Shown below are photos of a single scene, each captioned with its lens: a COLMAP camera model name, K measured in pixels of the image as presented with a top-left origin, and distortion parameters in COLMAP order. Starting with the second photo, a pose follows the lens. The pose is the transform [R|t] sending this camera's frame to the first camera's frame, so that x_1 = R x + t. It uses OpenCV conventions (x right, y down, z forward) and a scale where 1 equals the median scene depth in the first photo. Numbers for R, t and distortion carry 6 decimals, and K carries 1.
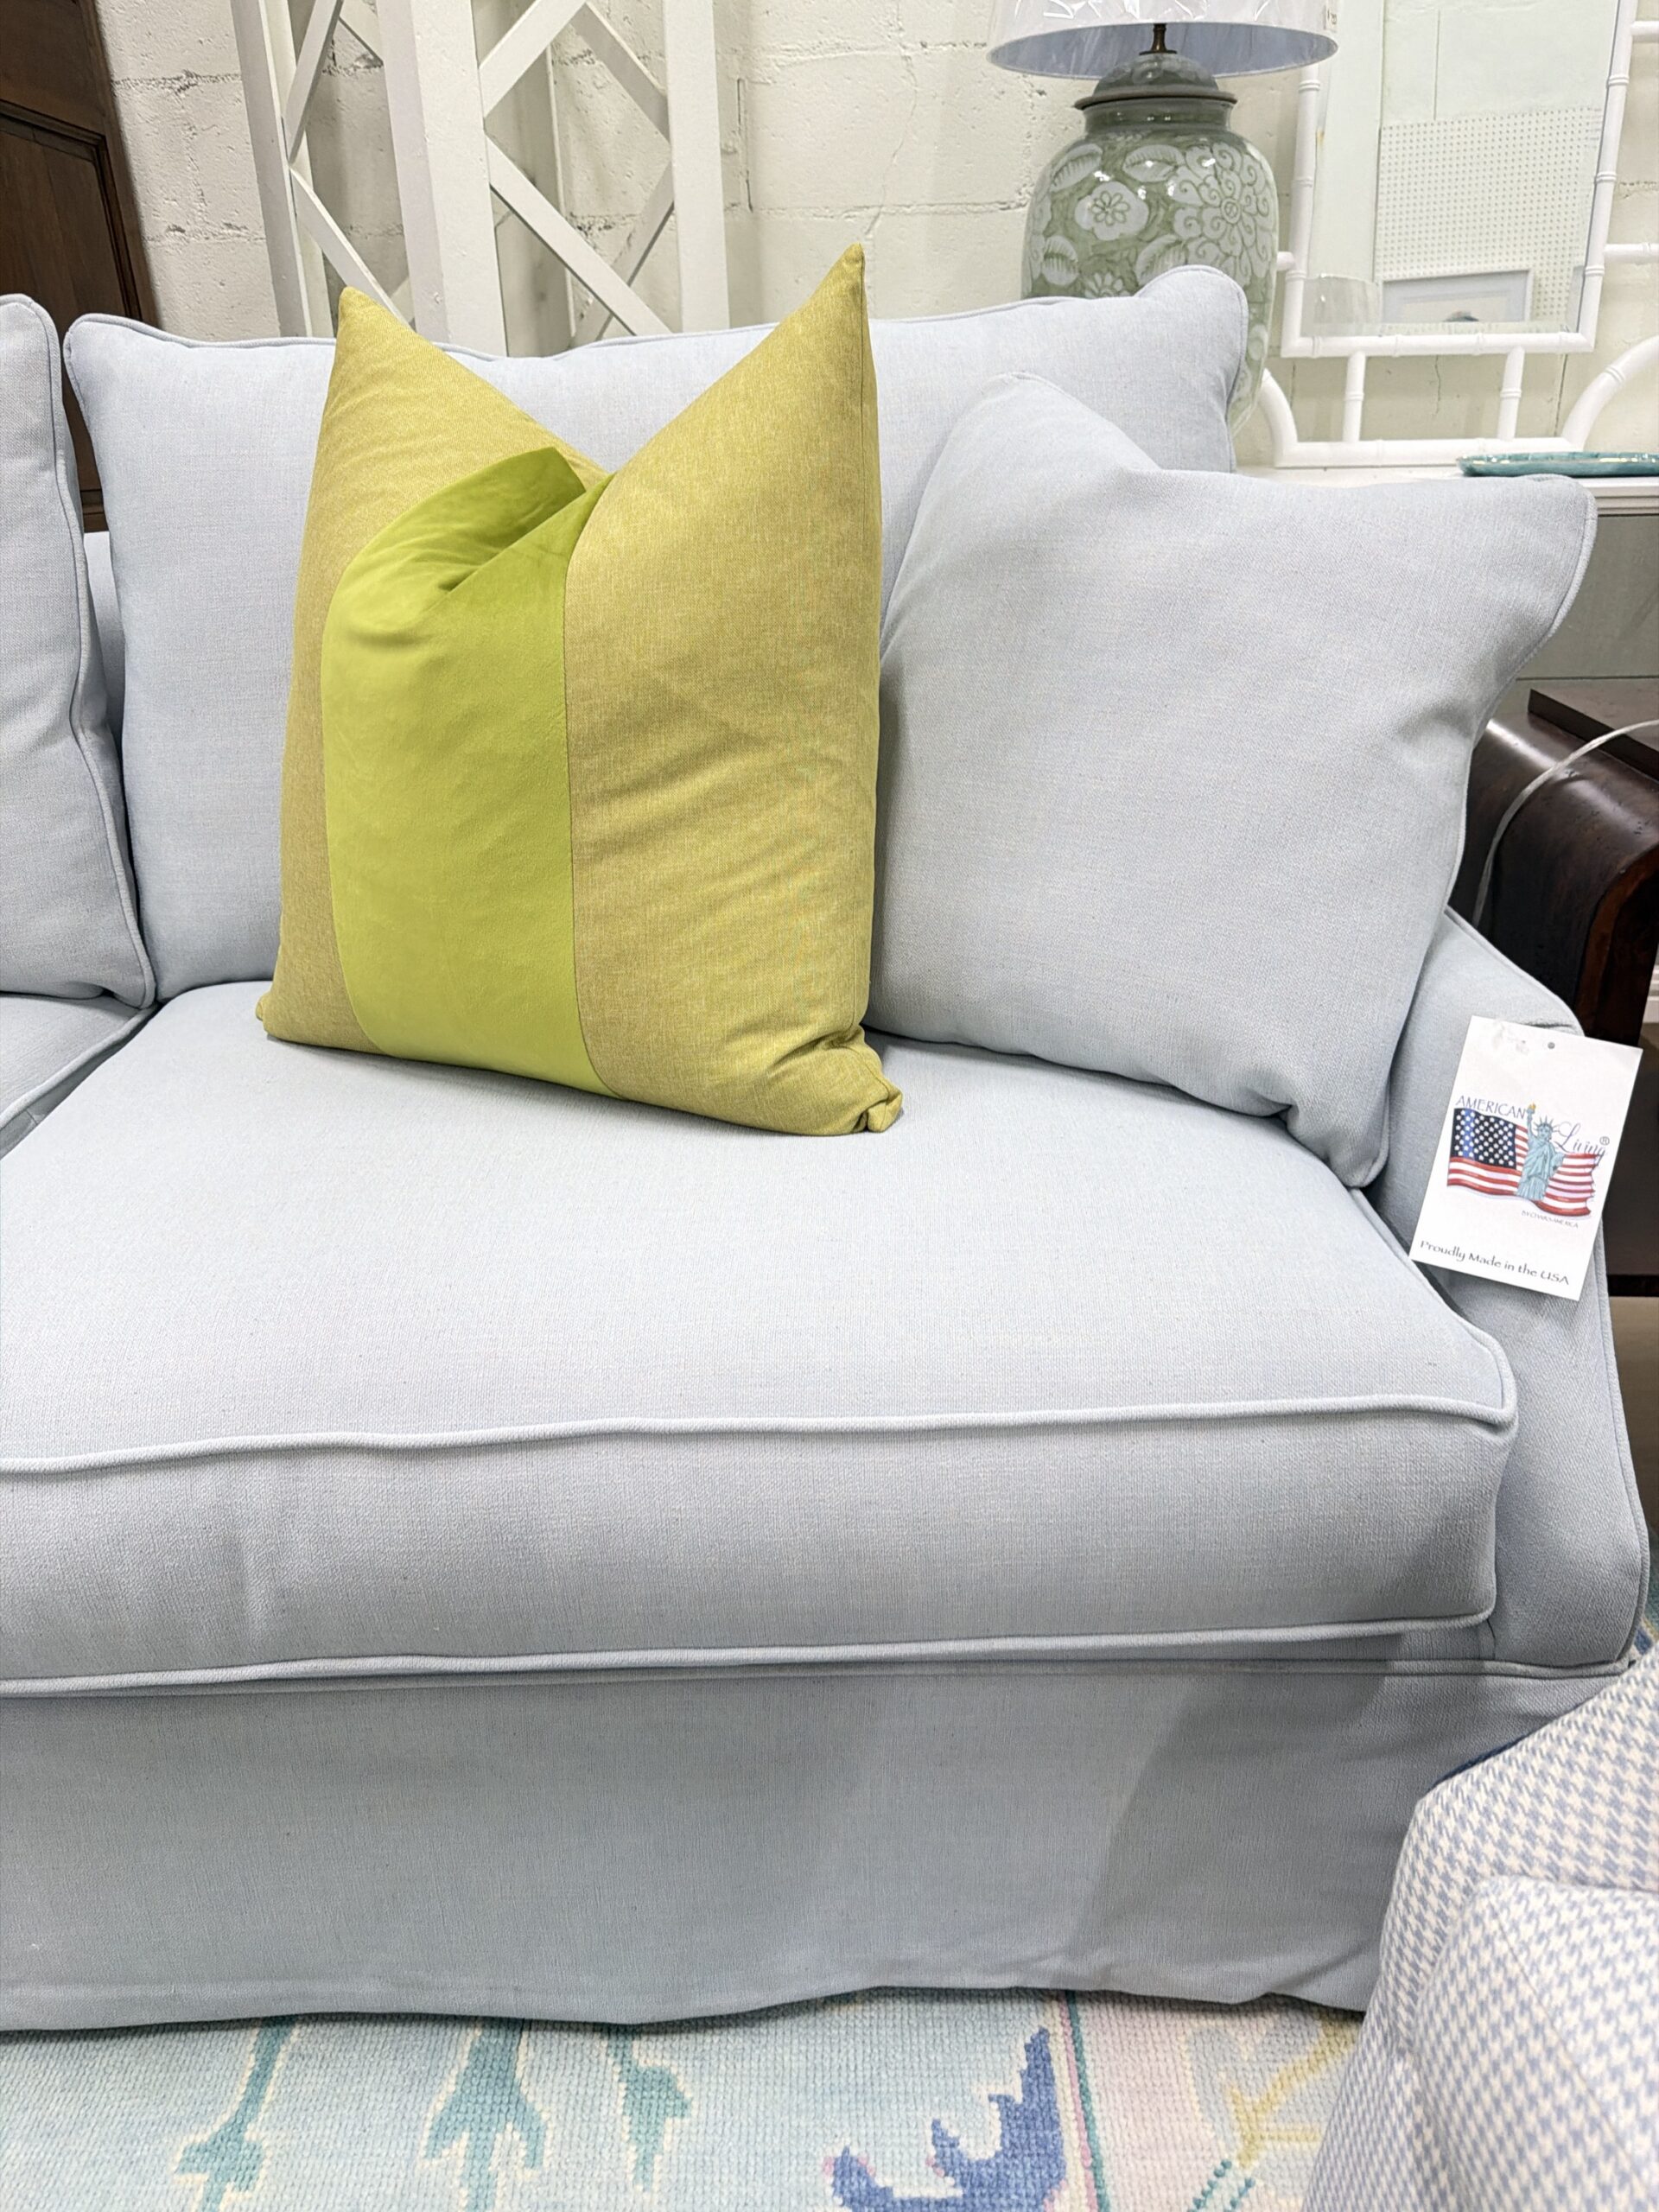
lens RADIAL K [[1524.6, 0, 821.3], [0, 1524.6, 1116.0], [0, 0, 1]] dist [0.093996, -0.100969]
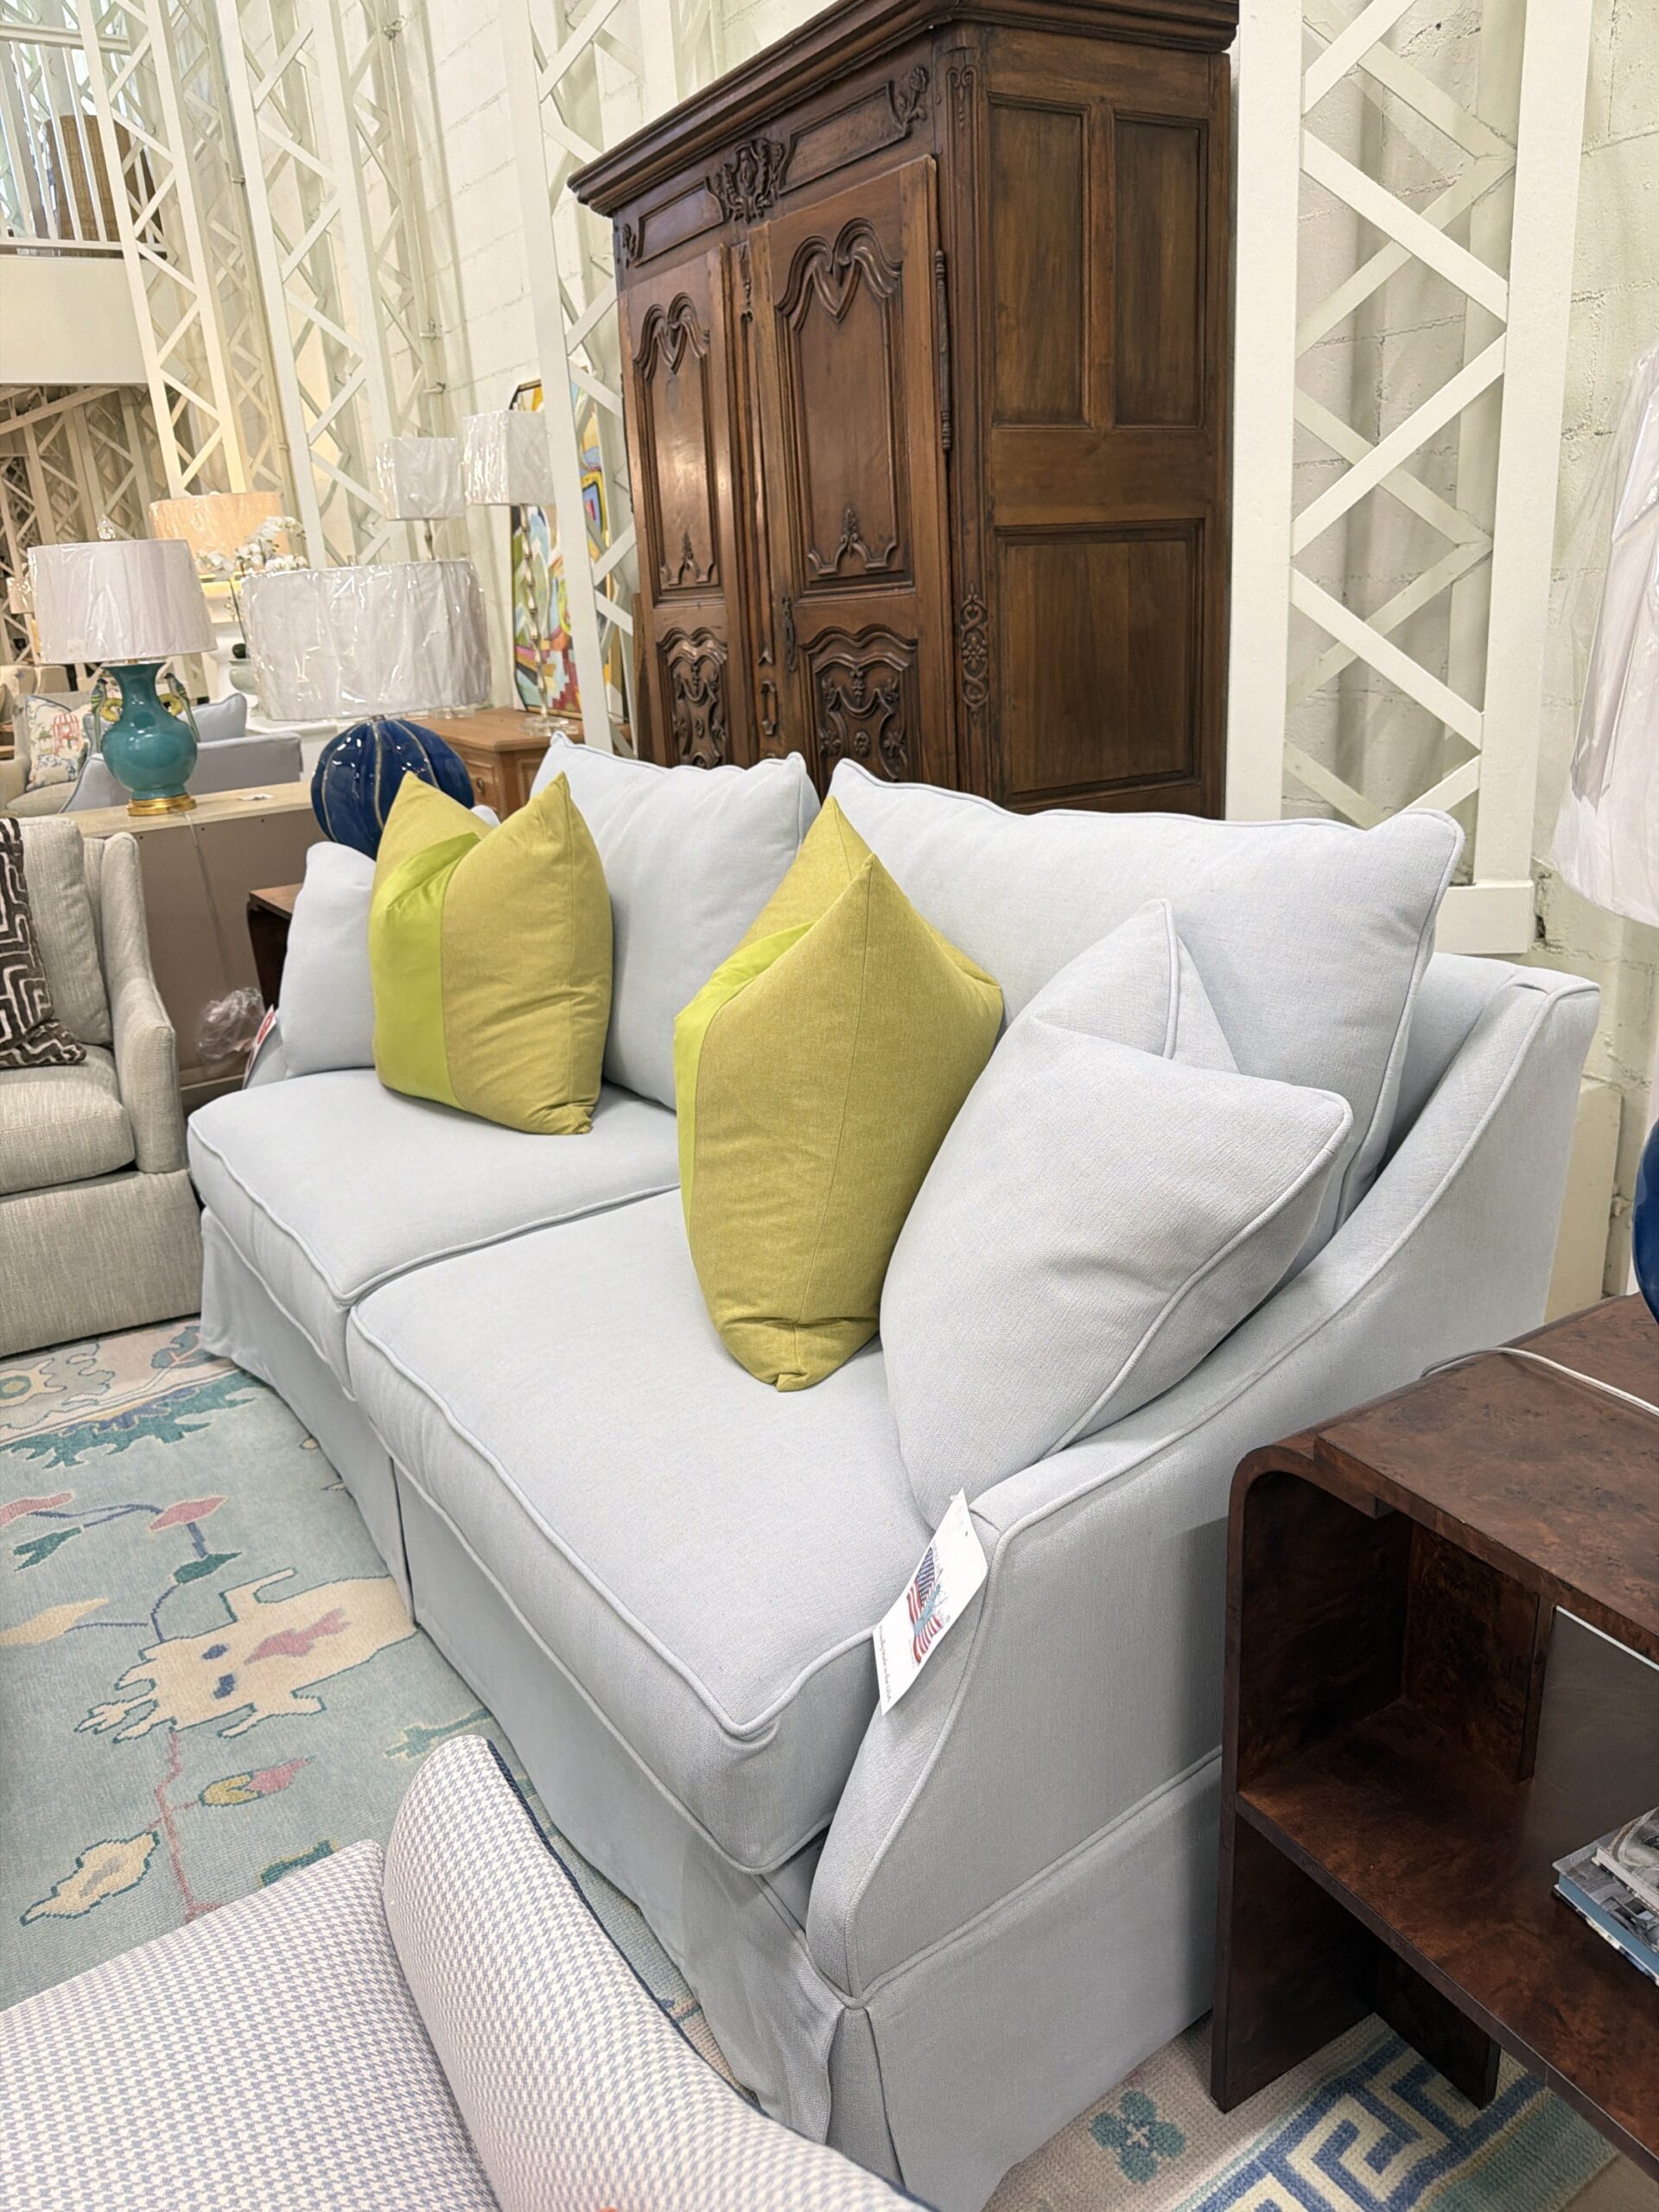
lens RADIAL K [[1579.7, 0, 831.3], [0, 1579.7, 1094.4], [0, 0, 1]] dist [0.112963, -0.115320]
pose [[0.555169, 0.263387, -0.788932, 1.244102], [-0.304046, 0.947154, 0.102253, -0.449412], [0.774172, 0.183104, 0.605912, 0.025857]]
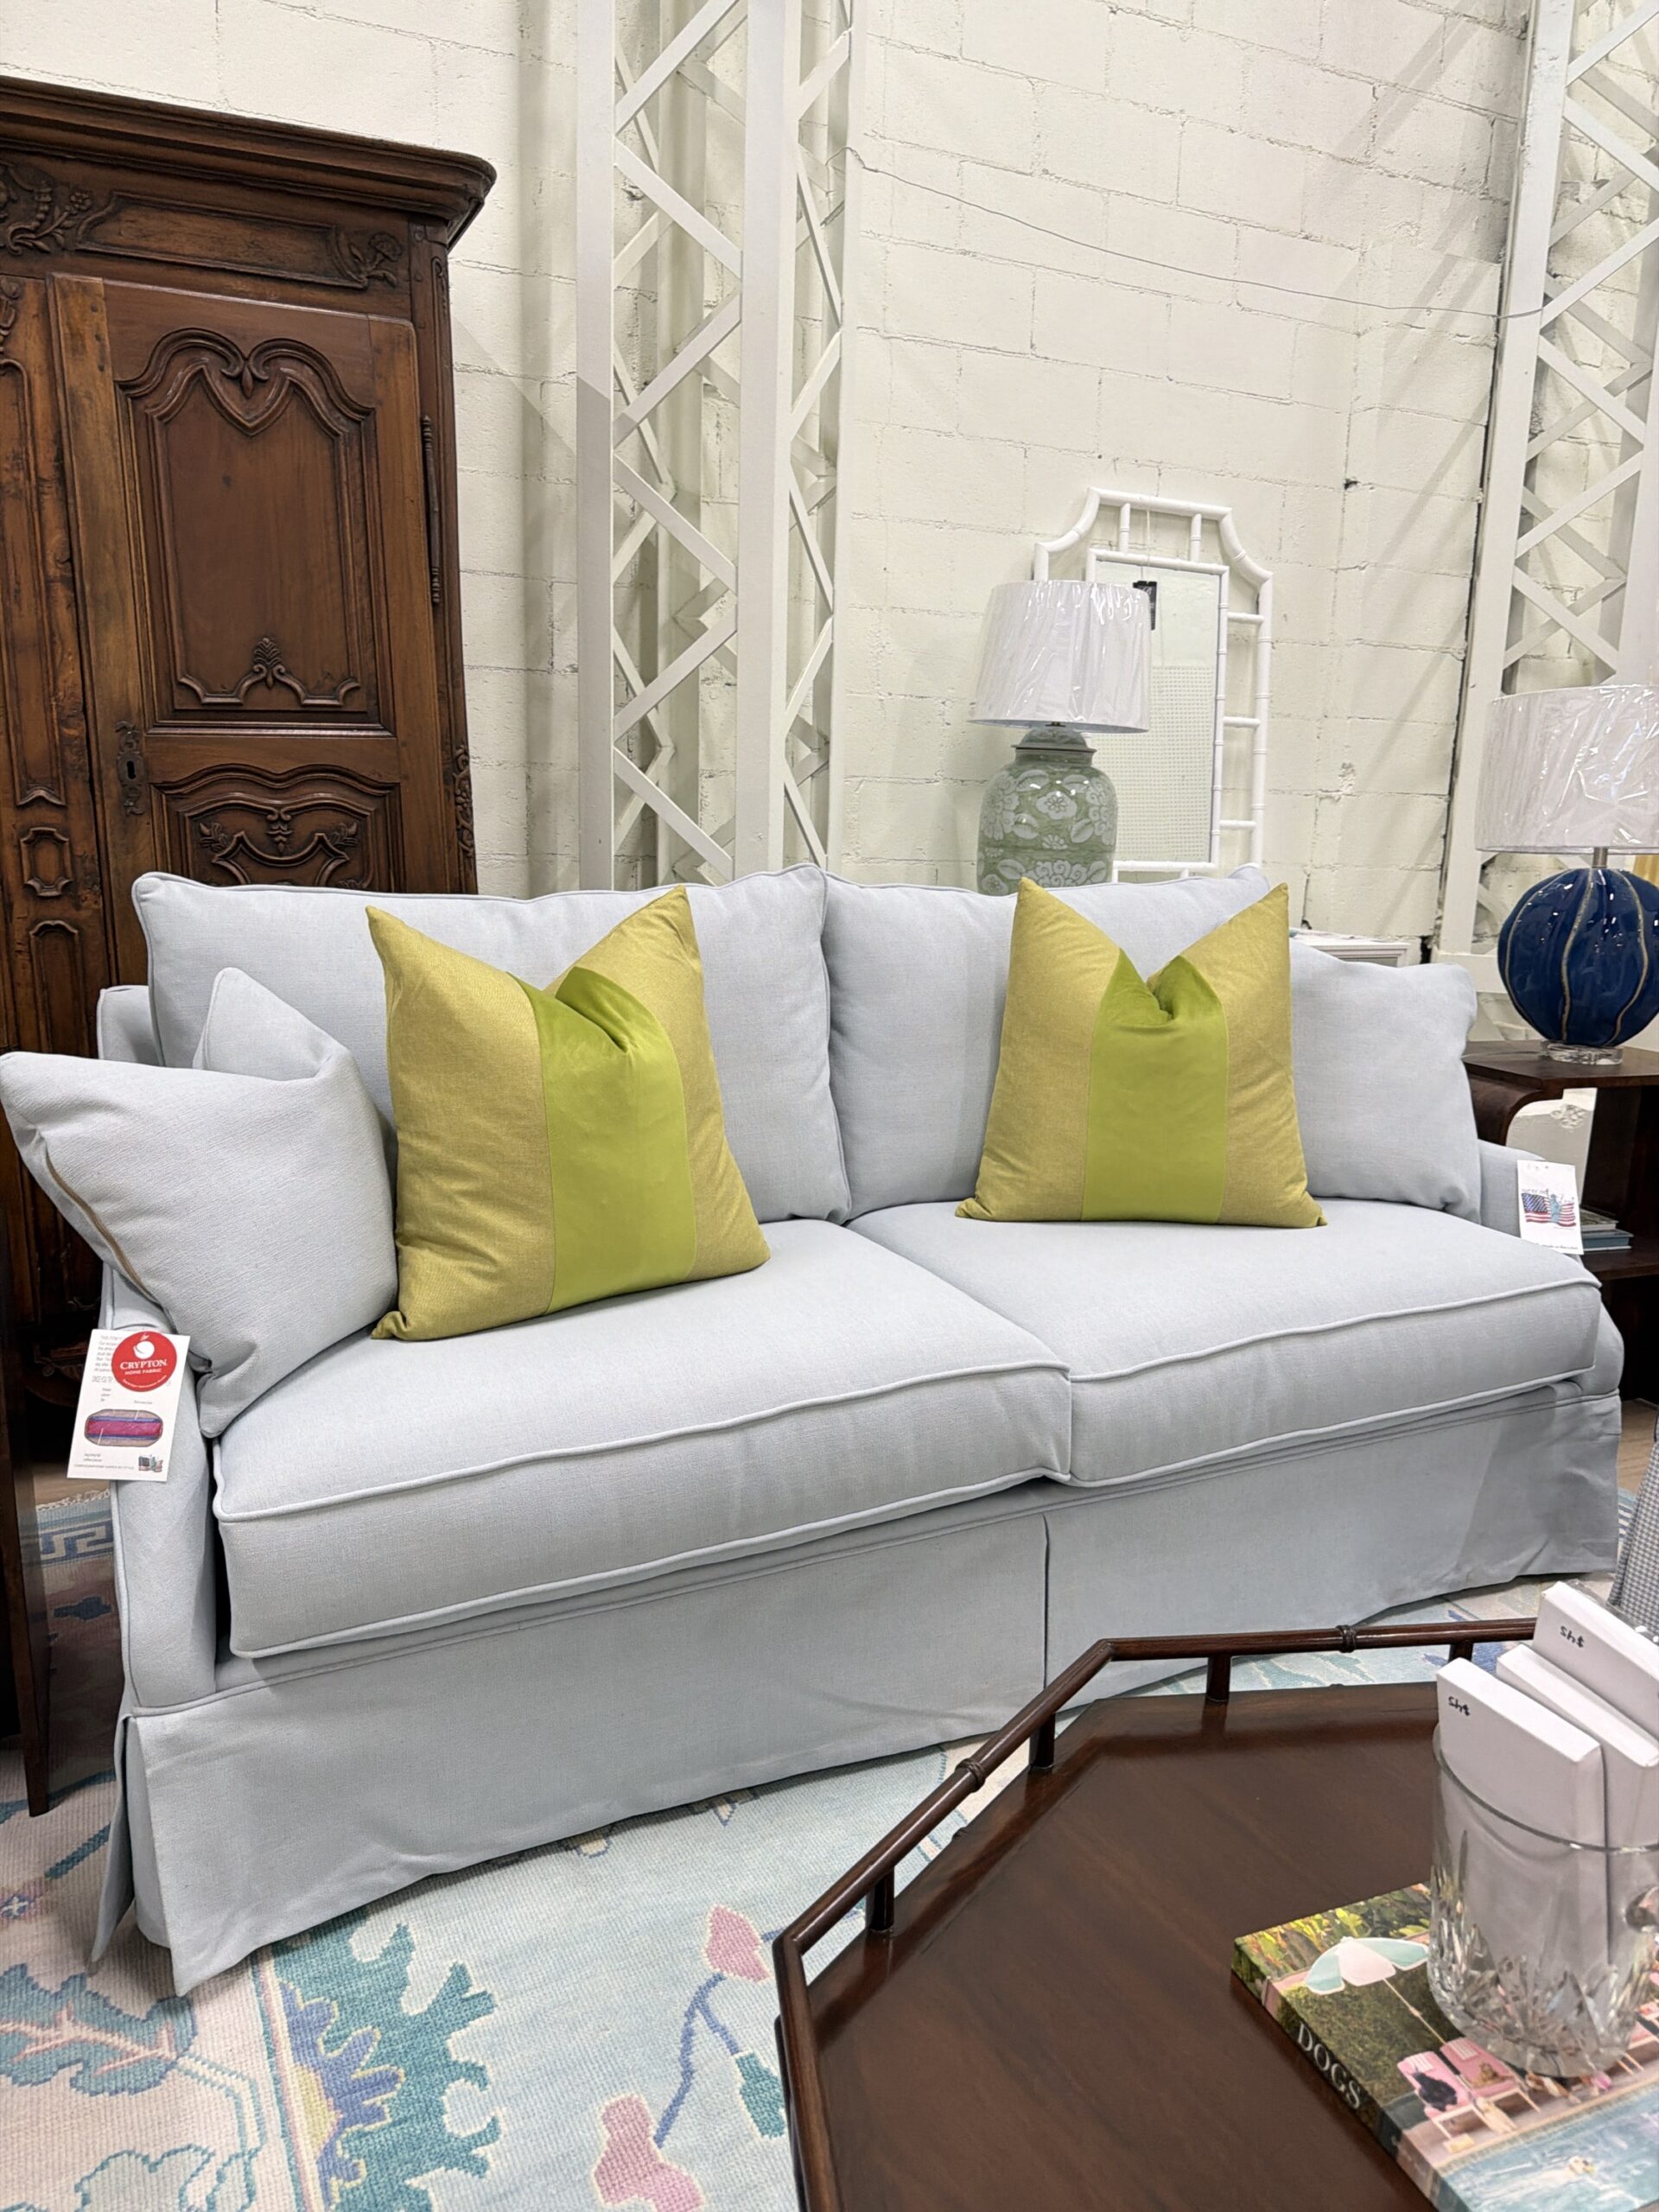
lens RADIAL K [[1524.6, 0, 821.3], [0, 1524.6, 1116.0], [0, 0, 1]] dist [0.093996, -0.100969]
pose [[0.894368, -0.035993, 0.445882, -1.719105], [0.135242, 0.971869, -0.192822, 0.201127], [-0.426399, 0.232756, 0.874076, -0.790019]]
